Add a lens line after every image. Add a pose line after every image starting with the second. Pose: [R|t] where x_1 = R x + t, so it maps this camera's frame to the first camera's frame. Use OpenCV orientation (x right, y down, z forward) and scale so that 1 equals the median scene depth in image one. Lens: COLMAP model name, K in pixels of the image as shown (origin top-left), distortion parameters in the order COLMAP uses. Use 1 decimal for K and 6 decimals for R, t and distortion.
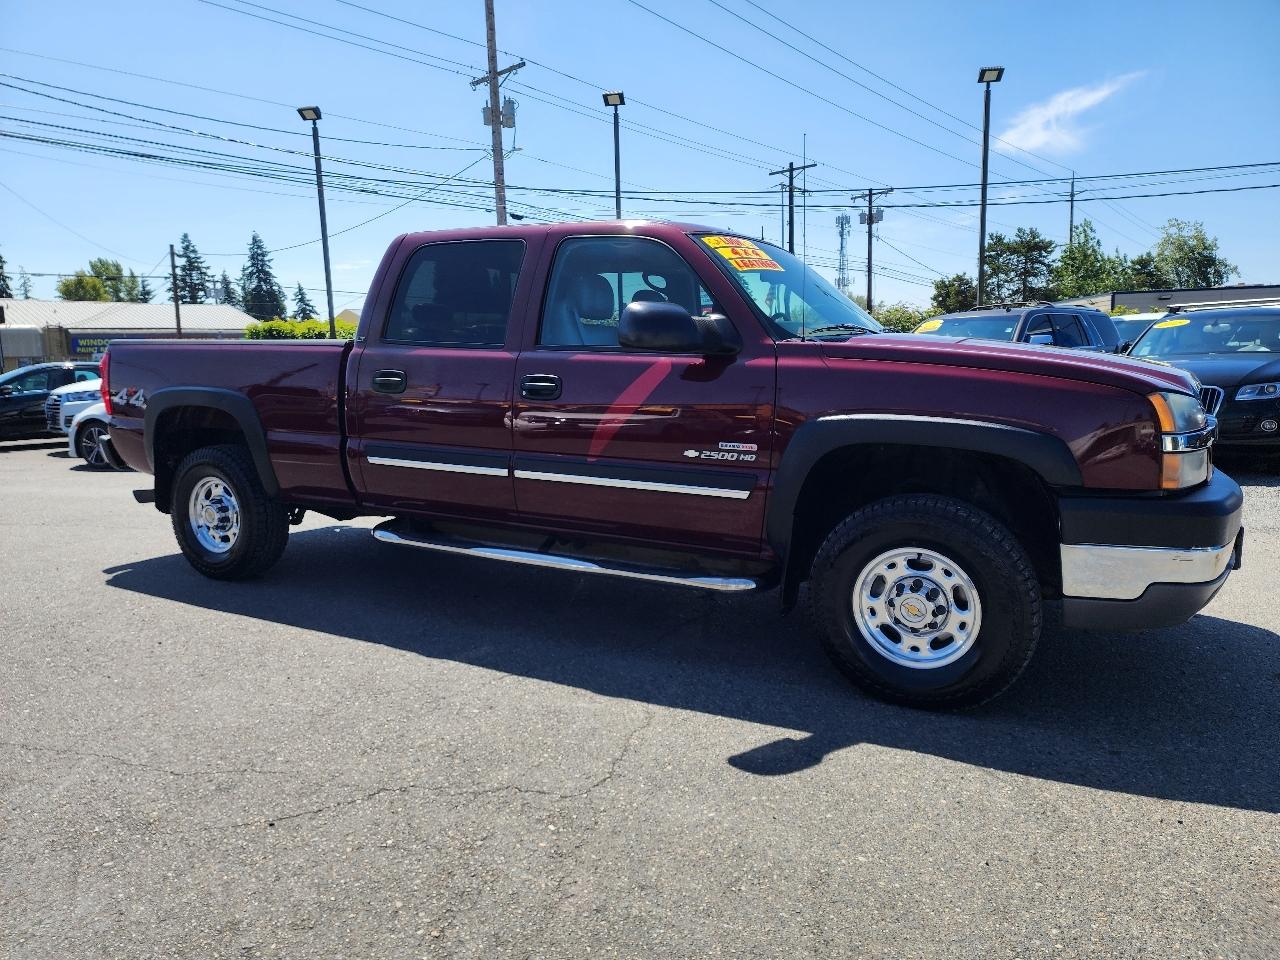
lens RADIAL K [[860.2, 0, 634.9], [0, 860.2, 477.8], [0, 0, 1]] dist [0.065016, -0.058606]
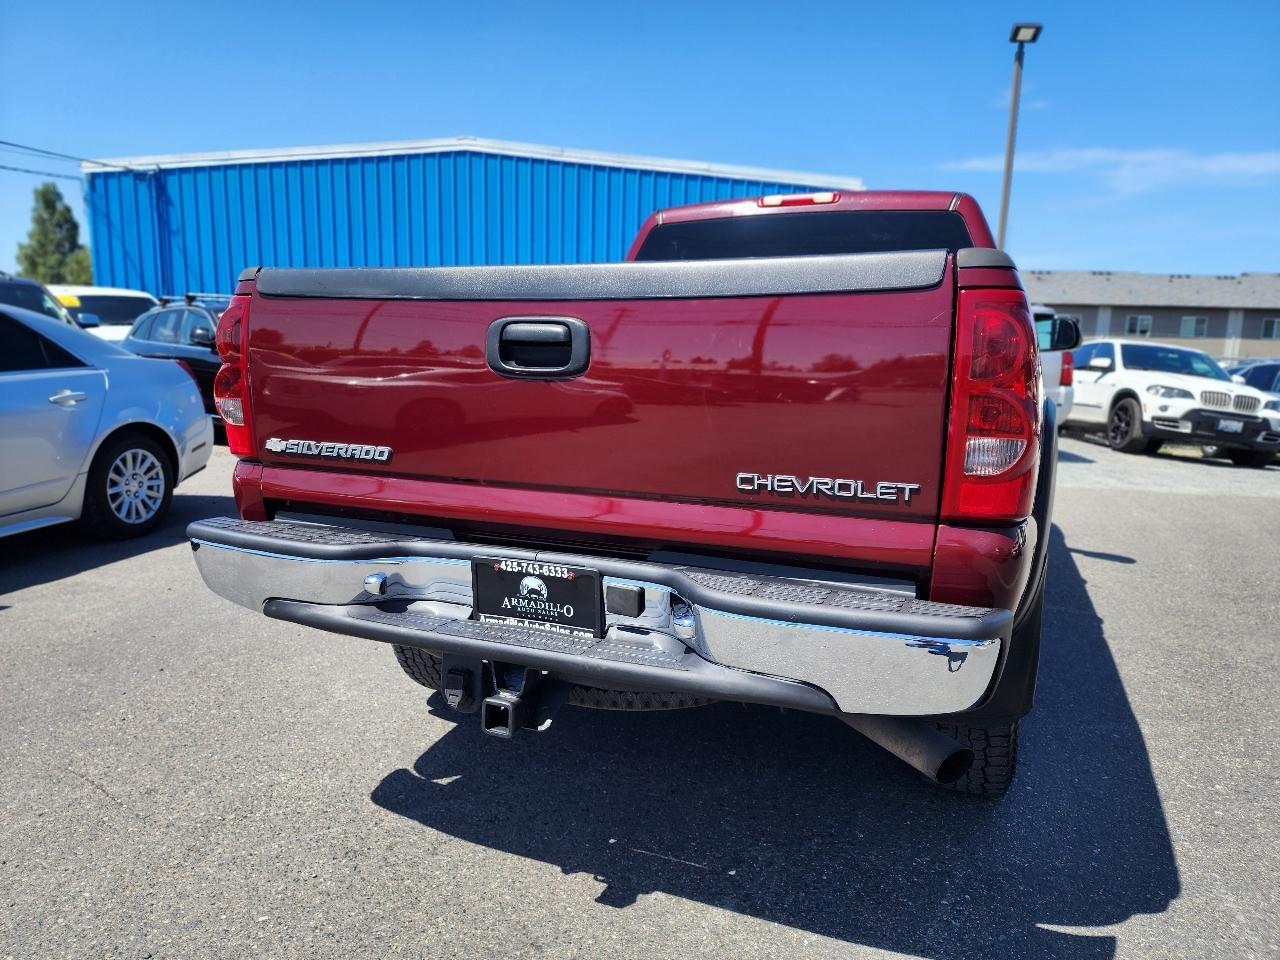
lens RADIAL K [[849.6, 0, 635.3], [0, 849.6, 473.1], [0, 0, 1]] dist [0.082889, -0.078966]
pose [[-0.096175, -0.127288, 0.987192, -0.931034], [0.113904, 0.983867, 0.137956, -0.149882], [-0.988826, 0.125713, -0.080125, 1.228787]]
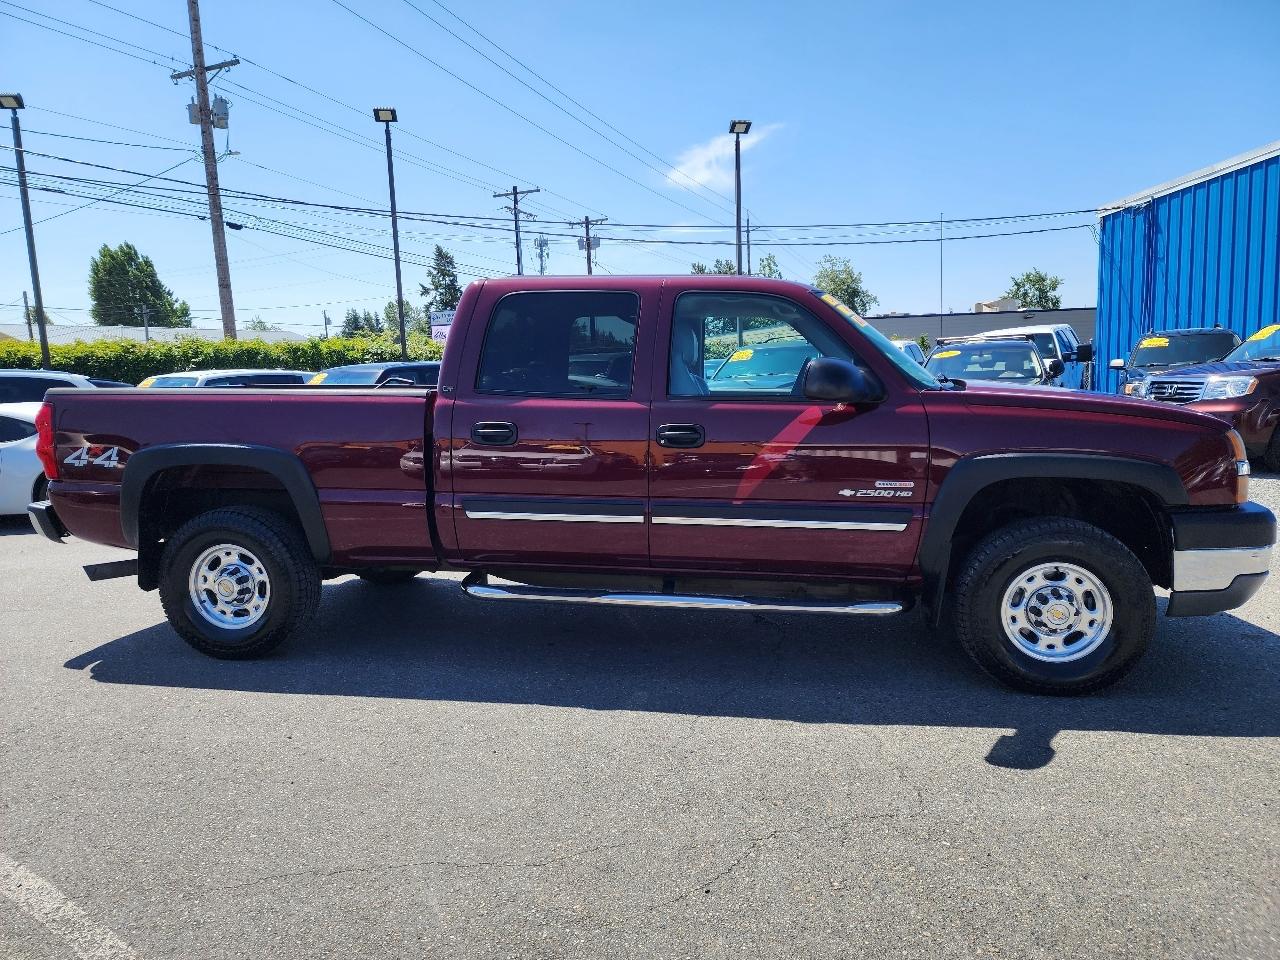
lens RADIAL K [[858.3, 0, 640.0], [0, 858.3, 480.0], [0, 0, 1]] dist [0.073077, -0.071347]
pose [[0.941587, -0.051037, 0.332881, -0.377411], [0.056760, 0.998360, -0.007483, -0.034926], [-0.331953, 0.025940, 0.942939, 0.031314]]
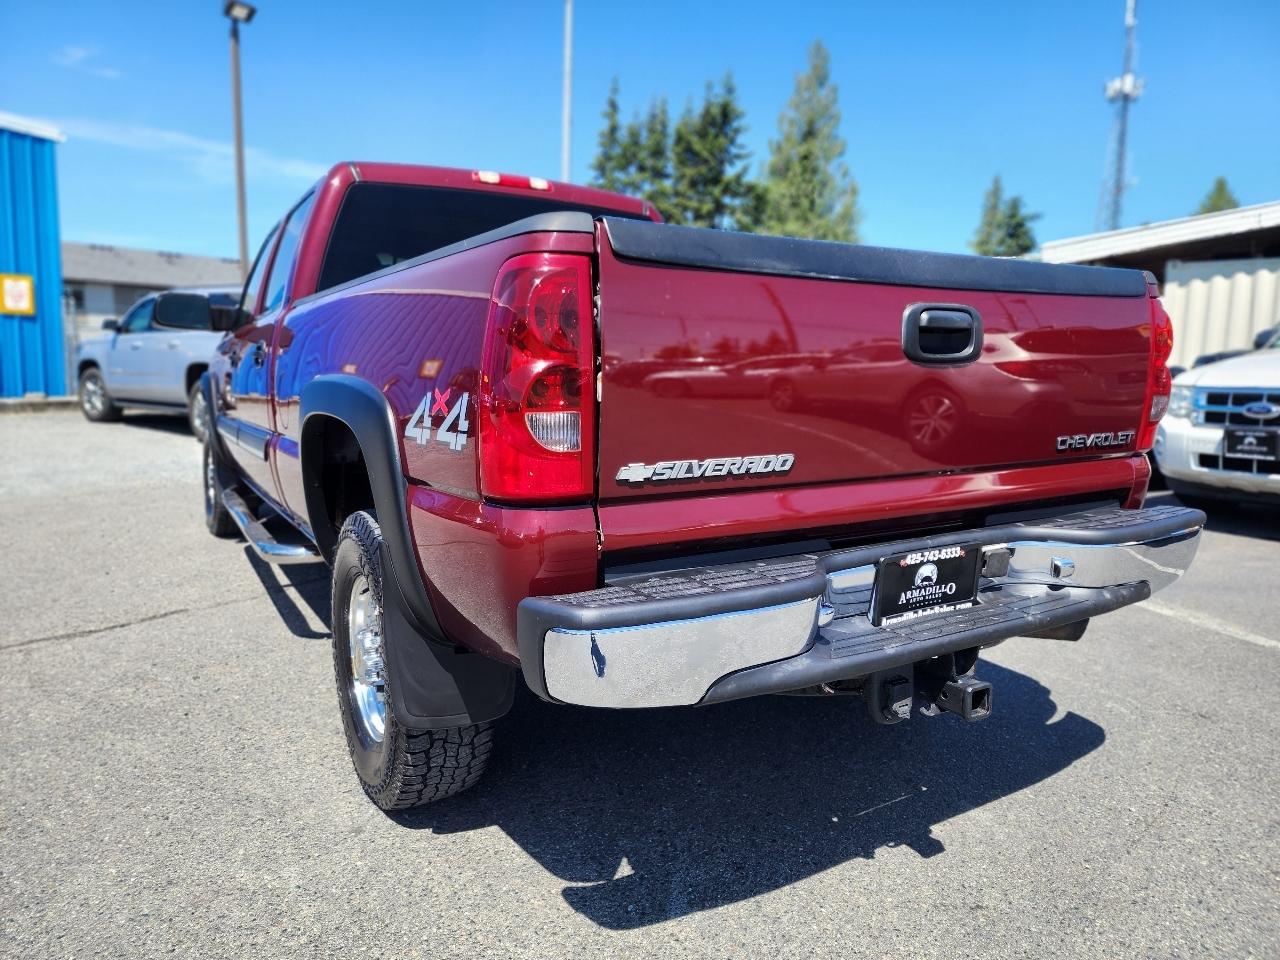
lens RADIAL K [[855.1, 0, 650.3], [0, 855.1, 475.2], [0, 0, 1]] dist [0.068802, -0.067444]
pose [[-0.863552, -0.068263, 0.499618, -0.654411], [0.065014, 0.967454, 0.244554, -0.195225], [-0.500051, 0.243667, -0.831008, 1.601283]]
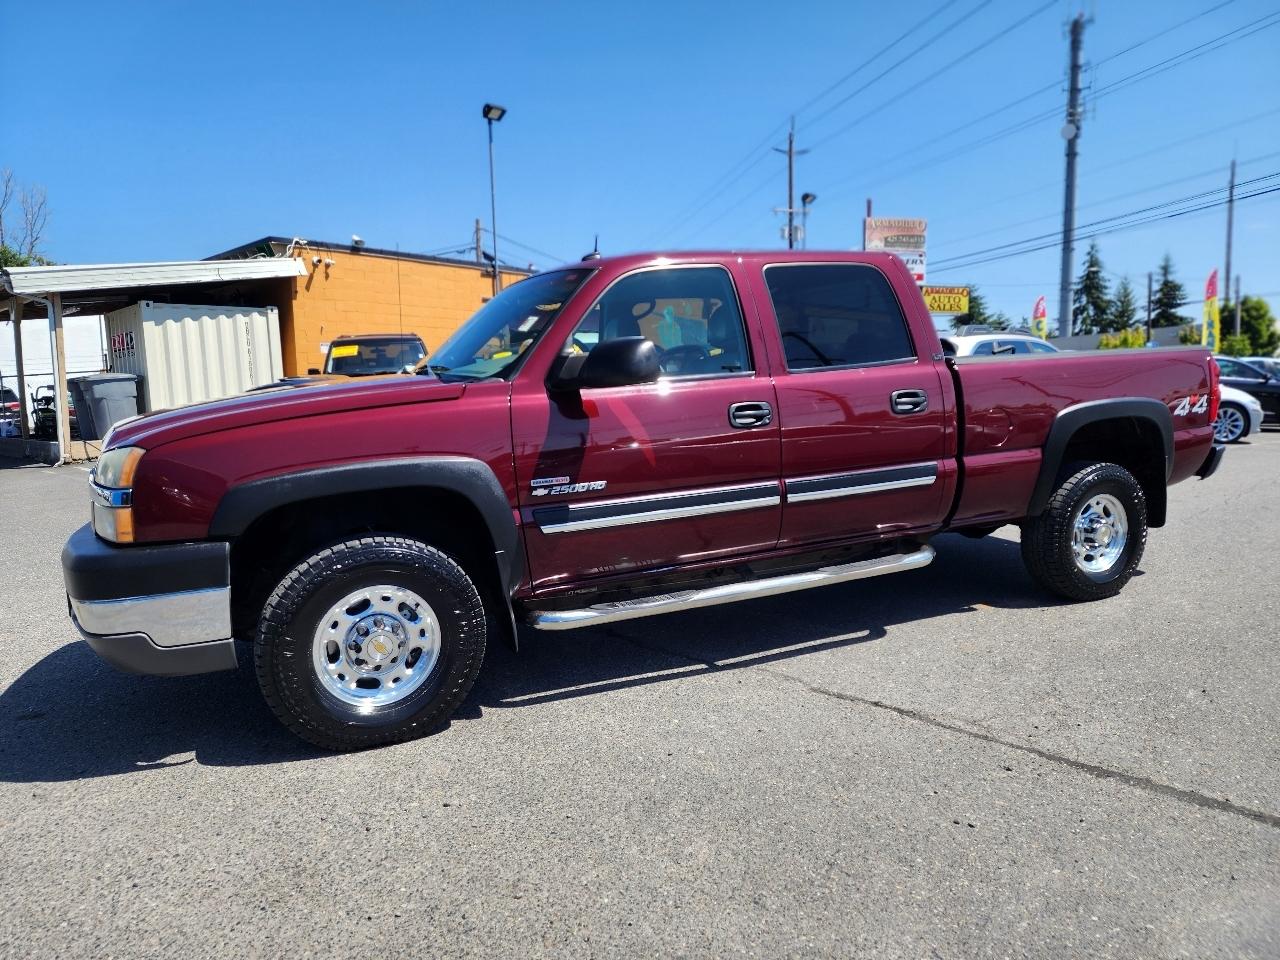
lens RADIAL K [[858.3, 0, 640.0], [0, 858.3, 480.0], [0, 0, 1]] dist [0.073077, -0.071347]
pose [[-0.584646, 0.124204, -0.801725, 0.761956], [-0.075357, 0.975626, 0.206098, -0.218199], [0.807781, 0.180910, -0.561036, 1.438133]]
